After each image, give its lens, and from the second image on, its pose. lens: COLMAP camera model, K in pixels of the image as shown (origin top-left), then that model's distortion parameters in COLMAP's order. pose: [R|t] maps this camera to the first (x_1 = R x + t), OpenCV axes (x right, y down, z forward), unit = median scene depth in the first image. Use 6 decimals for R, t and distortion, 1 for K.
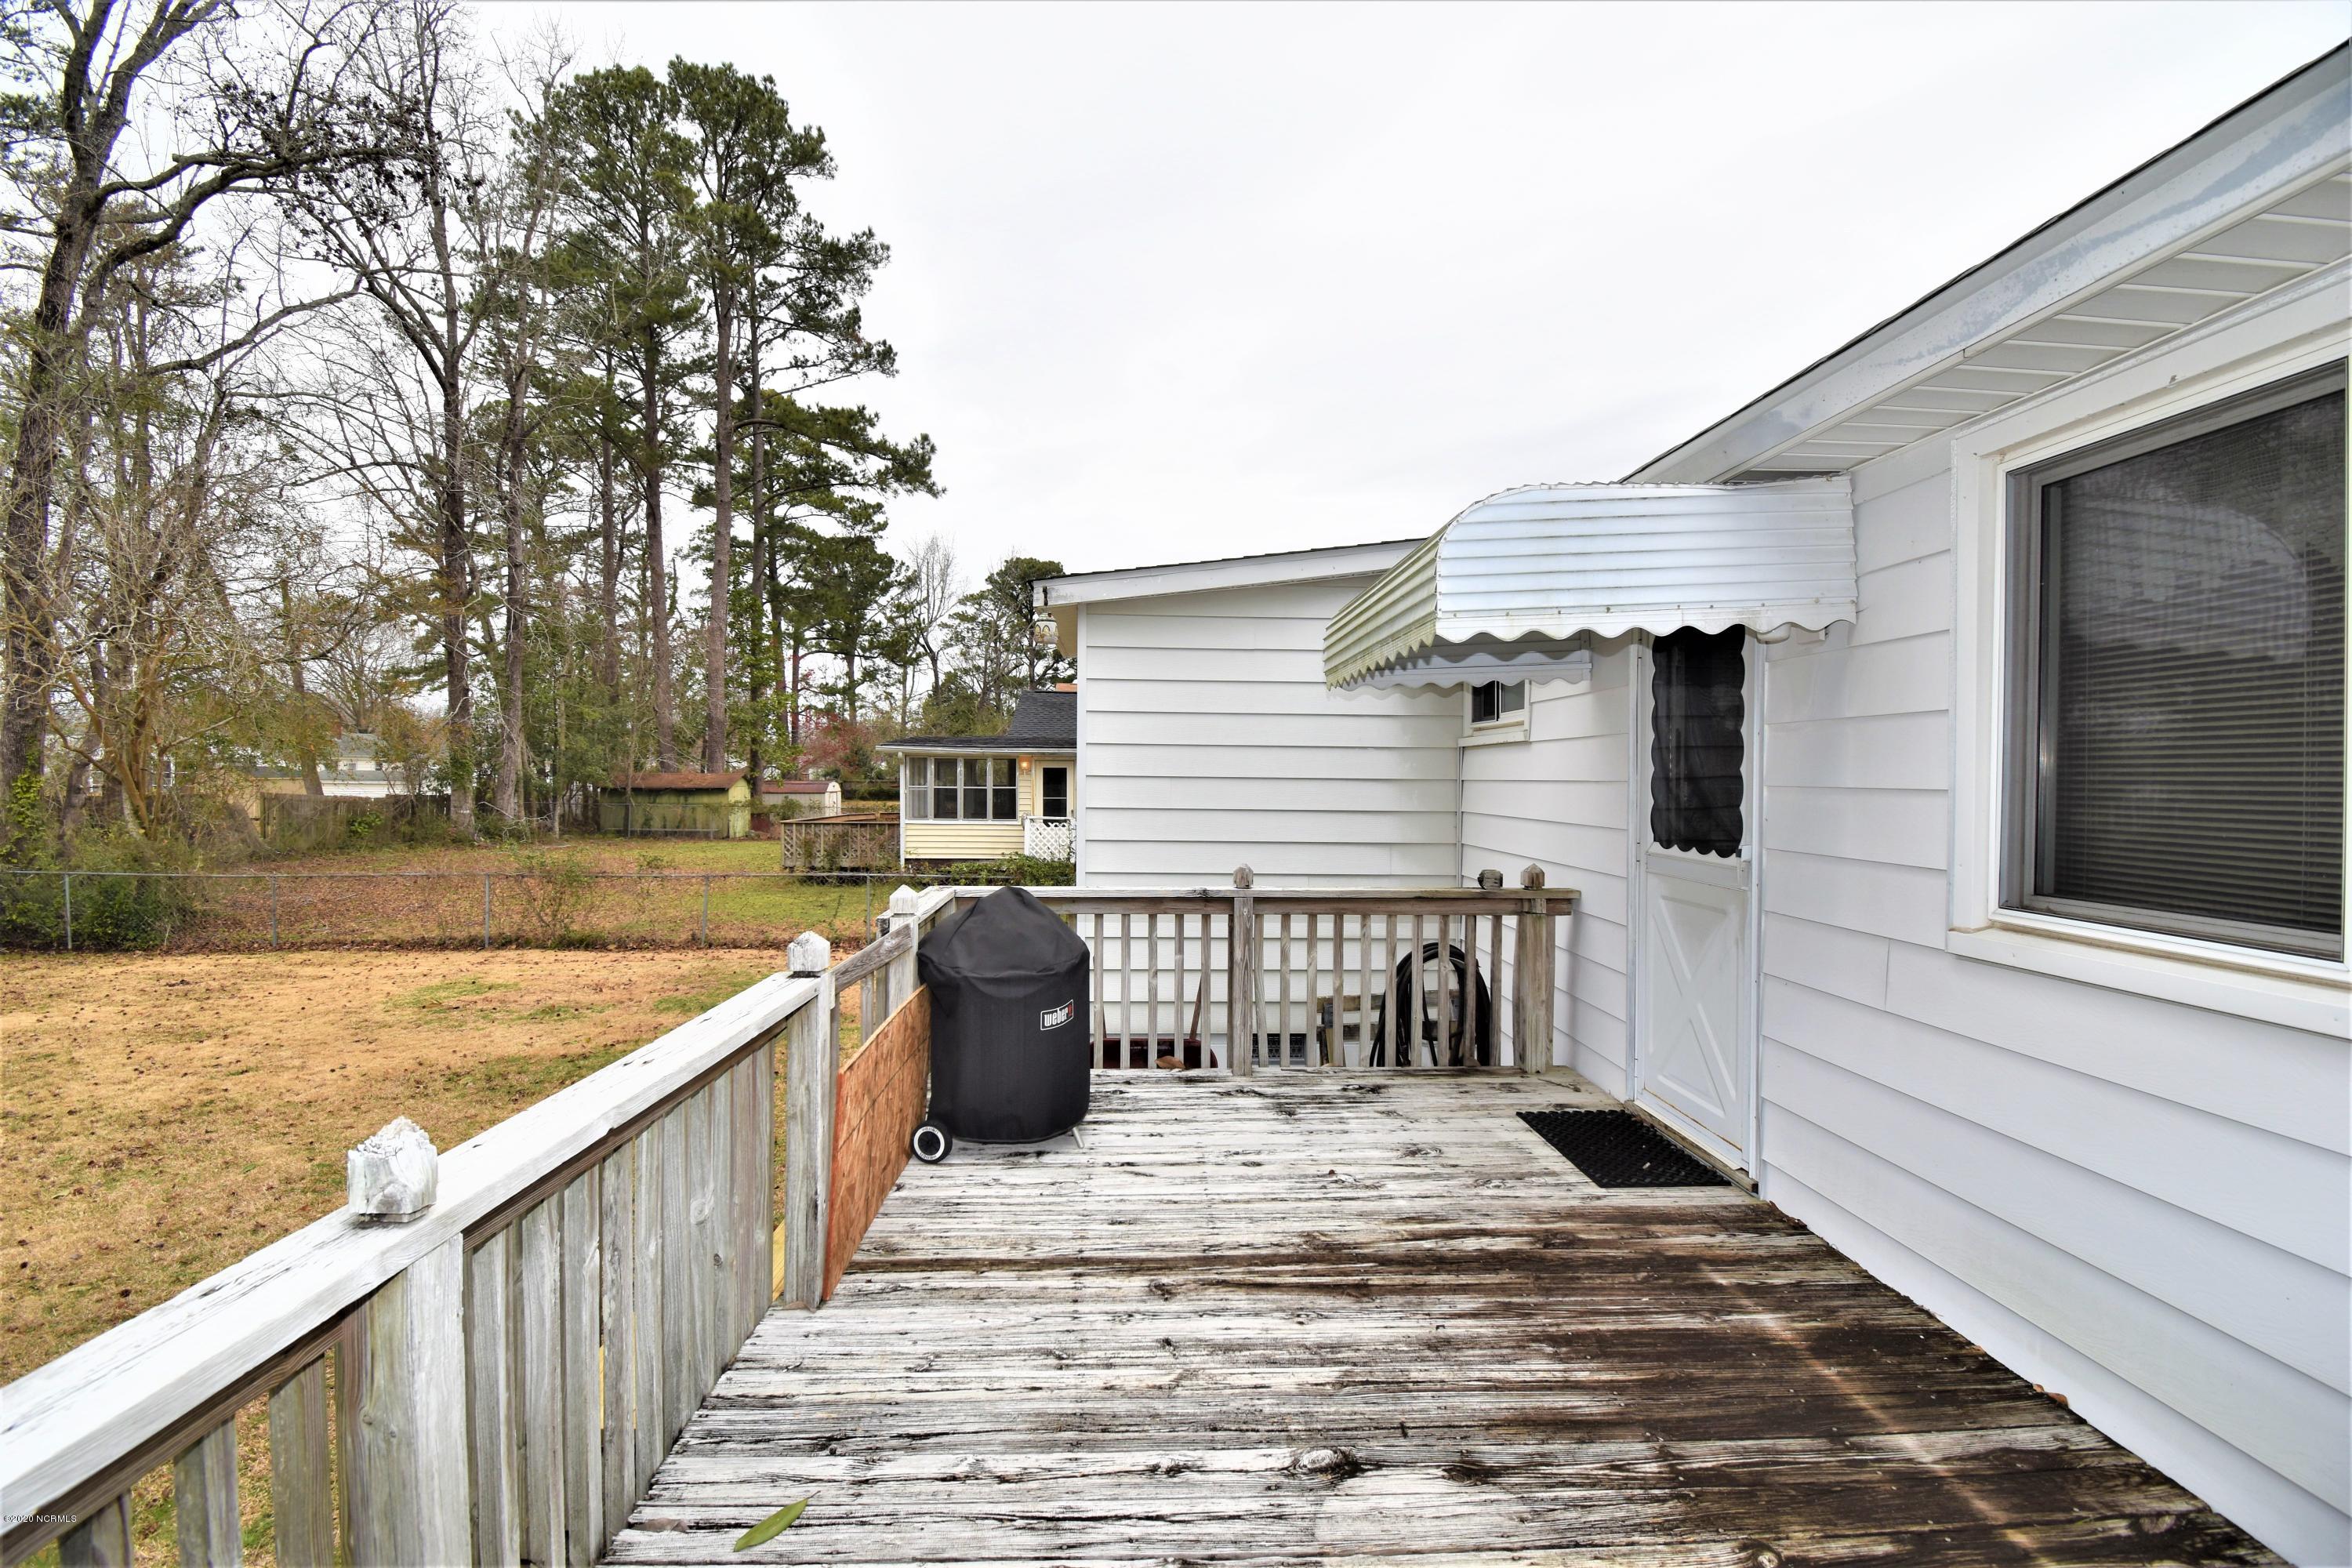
lens RADIAL K [[1060.5, 0, 1167.6], [0, 1060.5, 767.0], [0, 0, 1]] dist [0.021696, -0.027415]
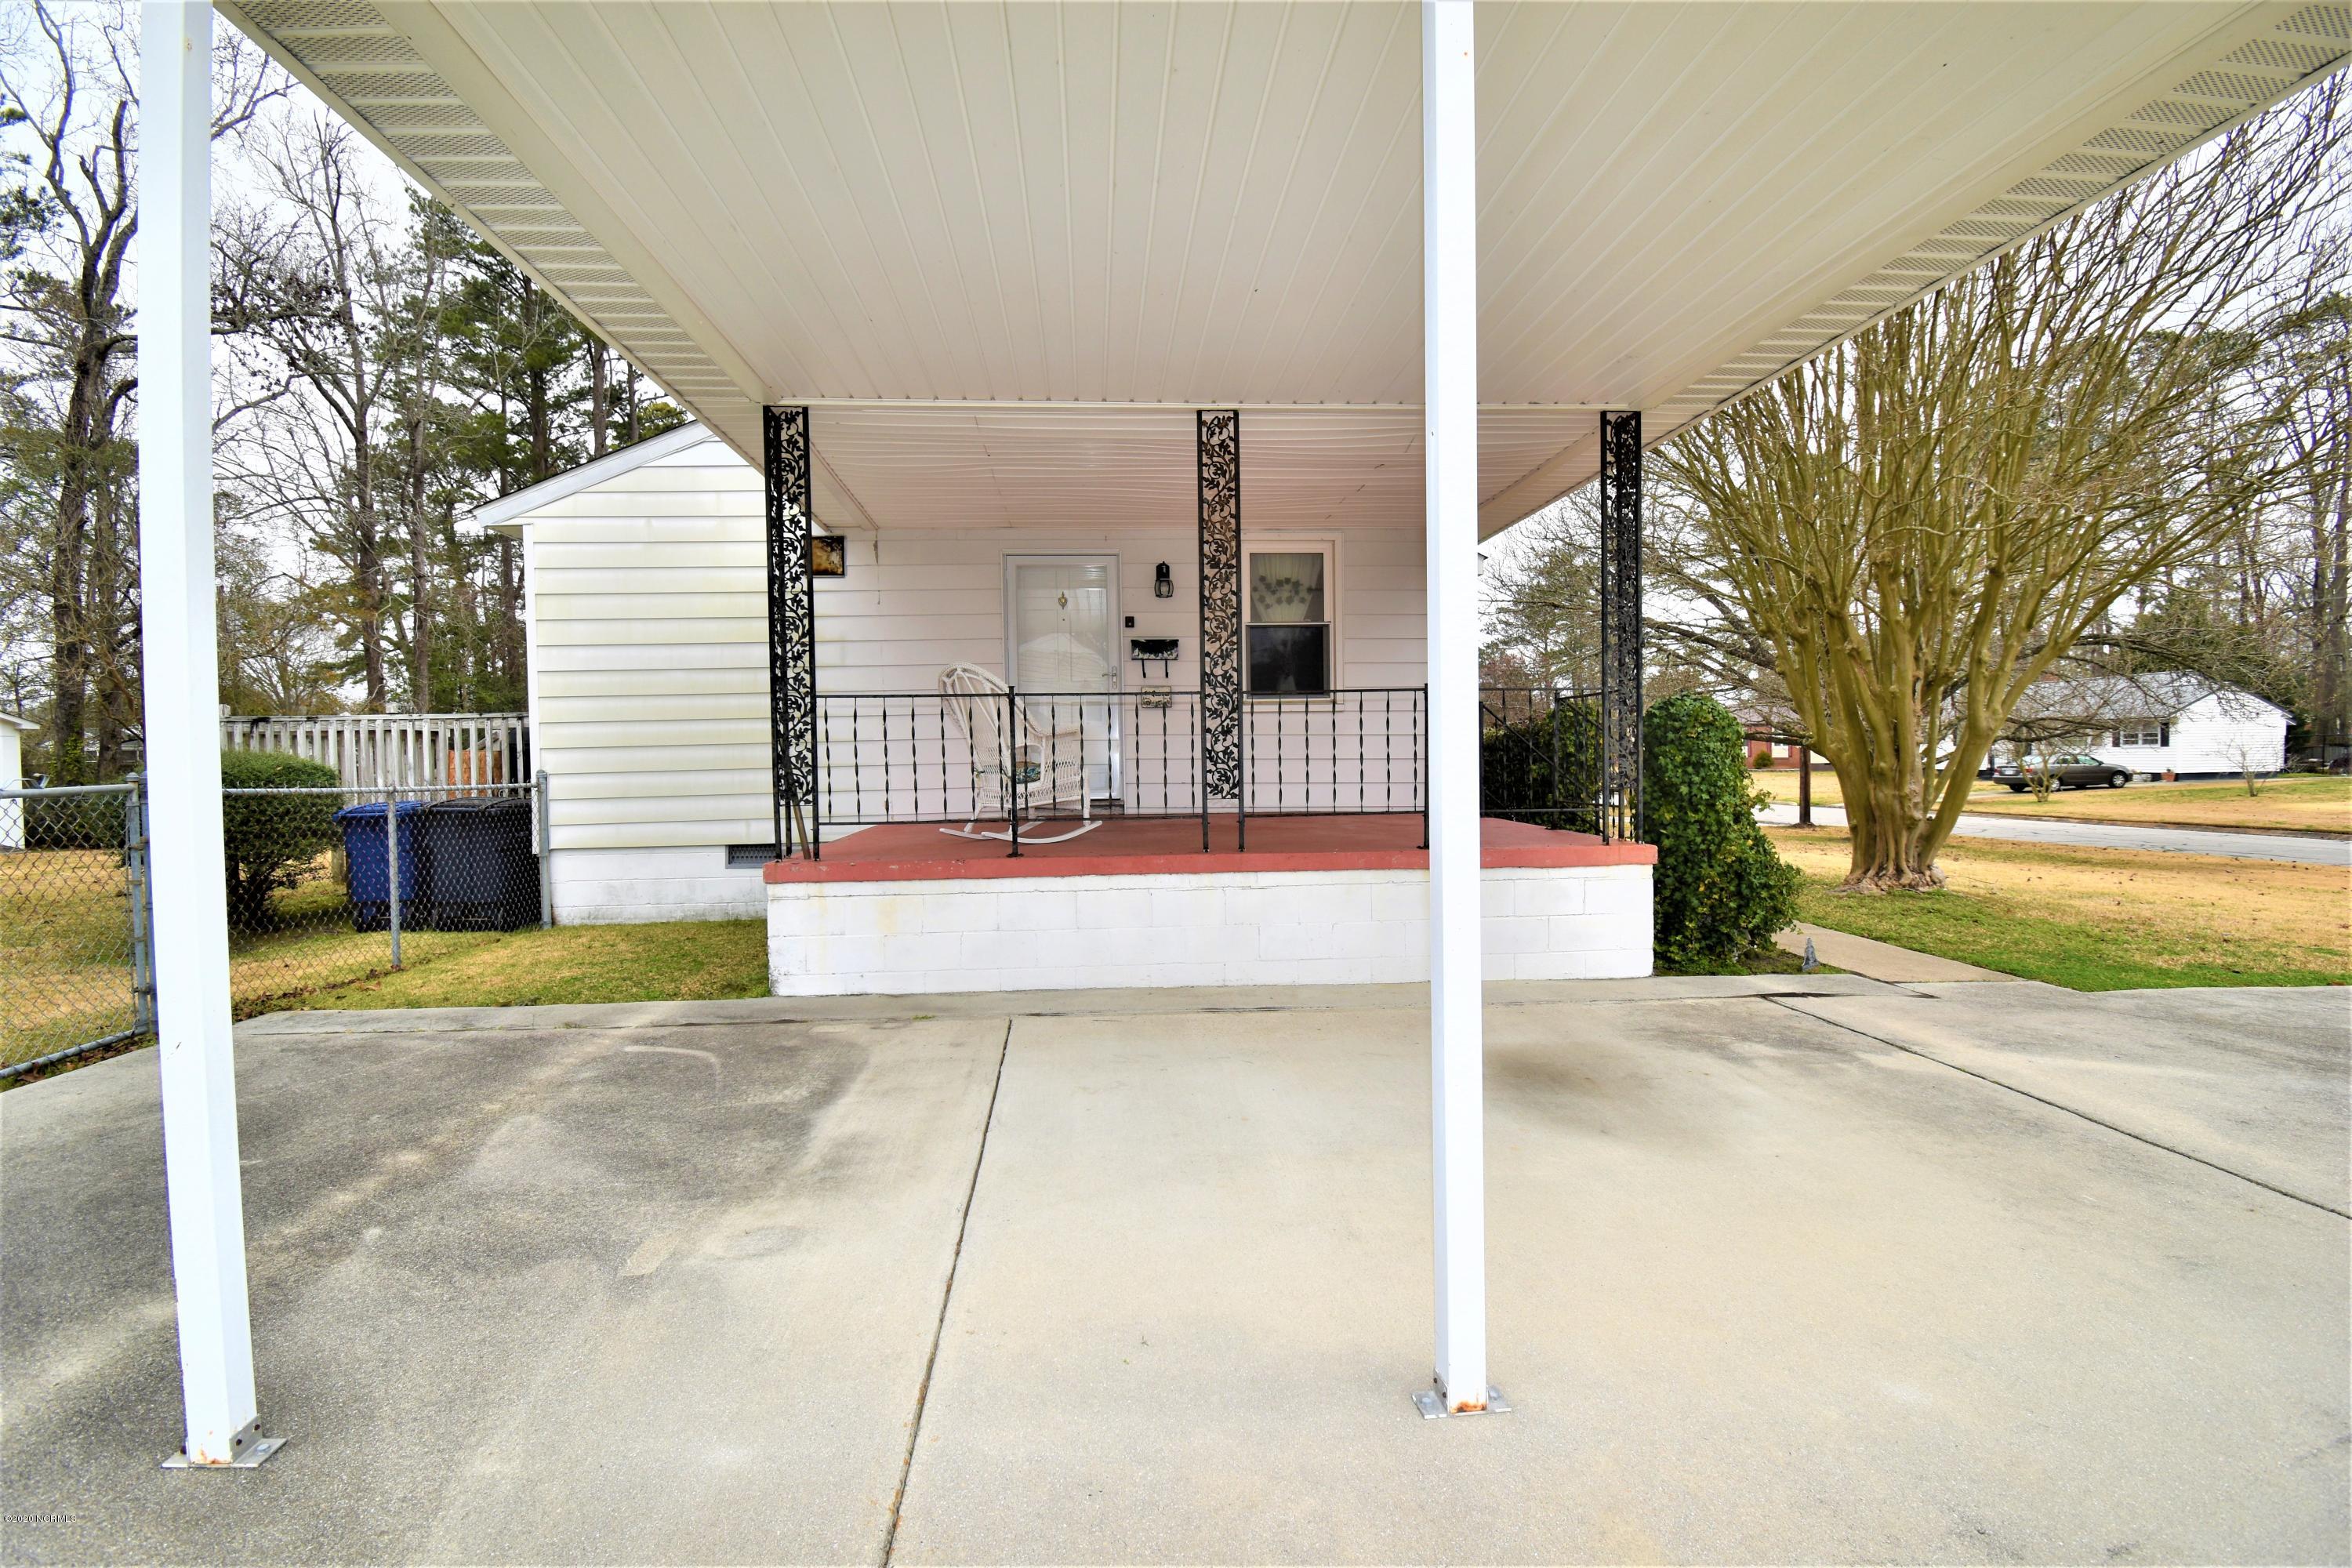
lens RADIAL K [[1060.5, 0, 1167.6], [0, 1060.5, 767.0], [0, 0, 1]] dist [0.021696, -0.027415]
pose [[0.998664, -0.023598, 0.045974, 0.111543], [0.022769, 0.999570, 0.018481, 0.015684], [-0.046390, -0.017410, 0.998772, -0.160835]]
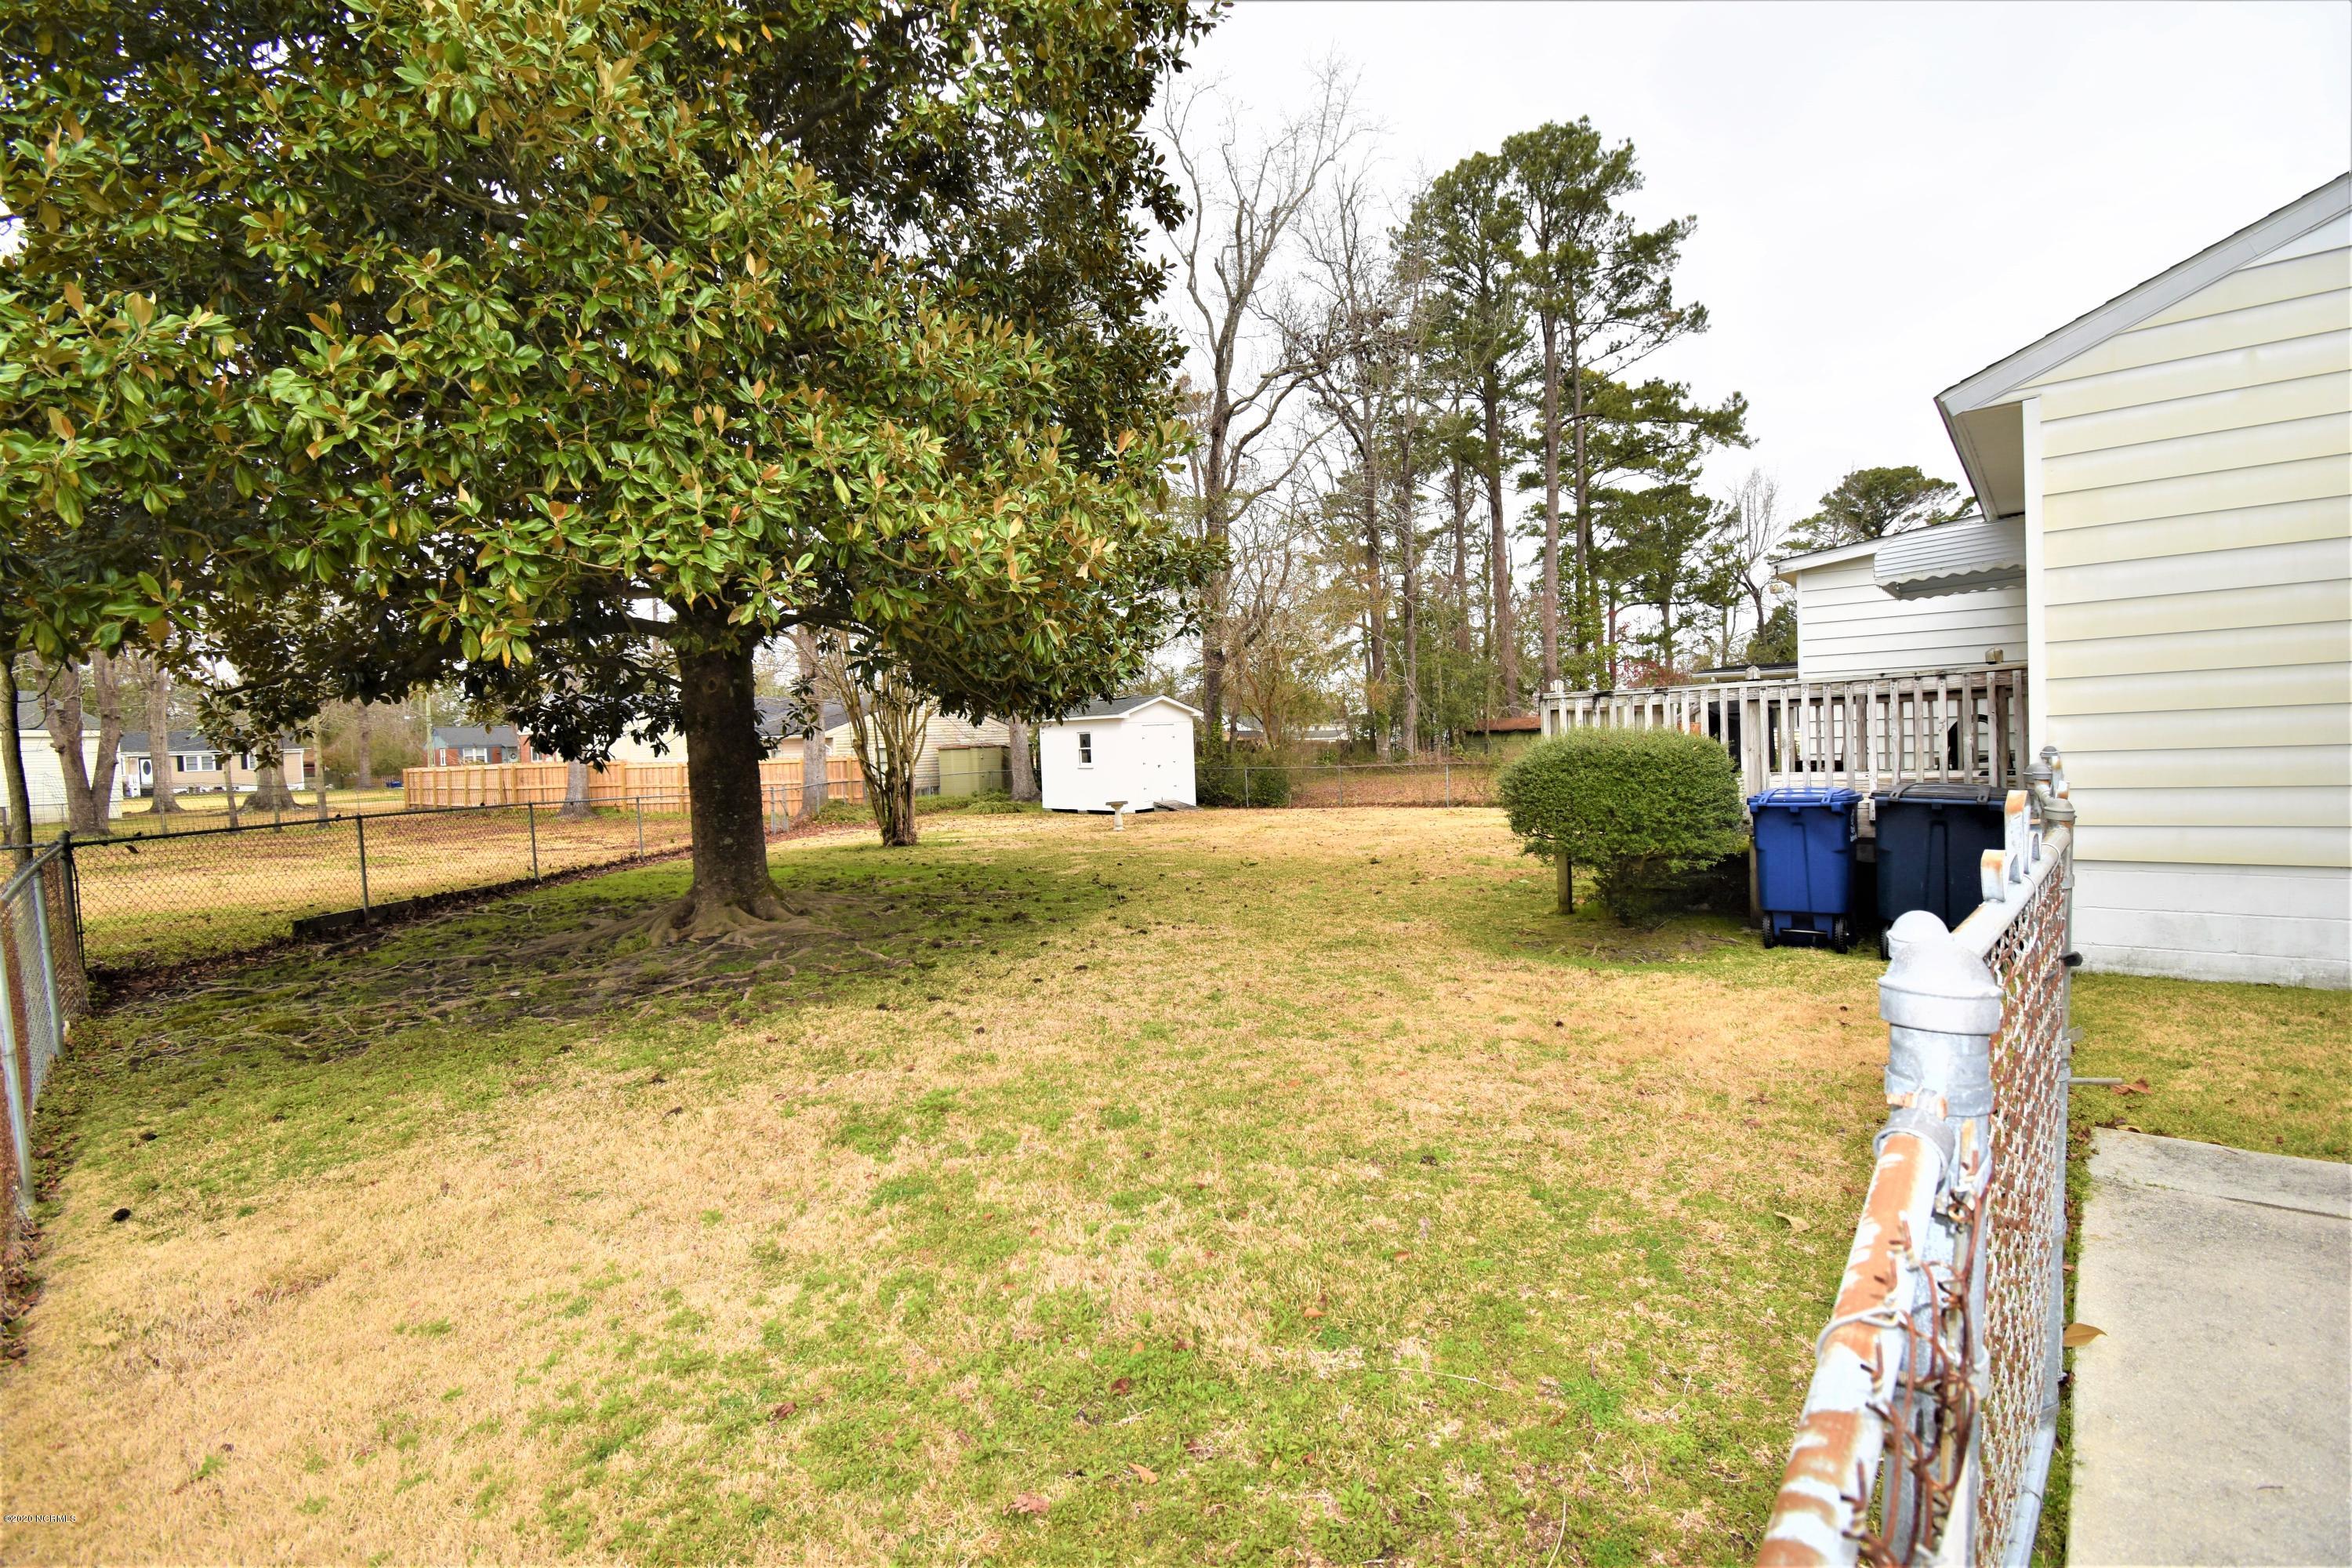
lens RADIAL K [[1024.4, 0, 1165.9], [0, 1024.4, 806.7], [0, 0, 1]] dist [-0.000923, -0.000146]
pose [[0.734787, 0.006177, -0.678270, 0.040740], [0.048656, 0.996903, 0.061789, 0.012515], [0.676551, -0.078404, 0.732210, -0.142379]]
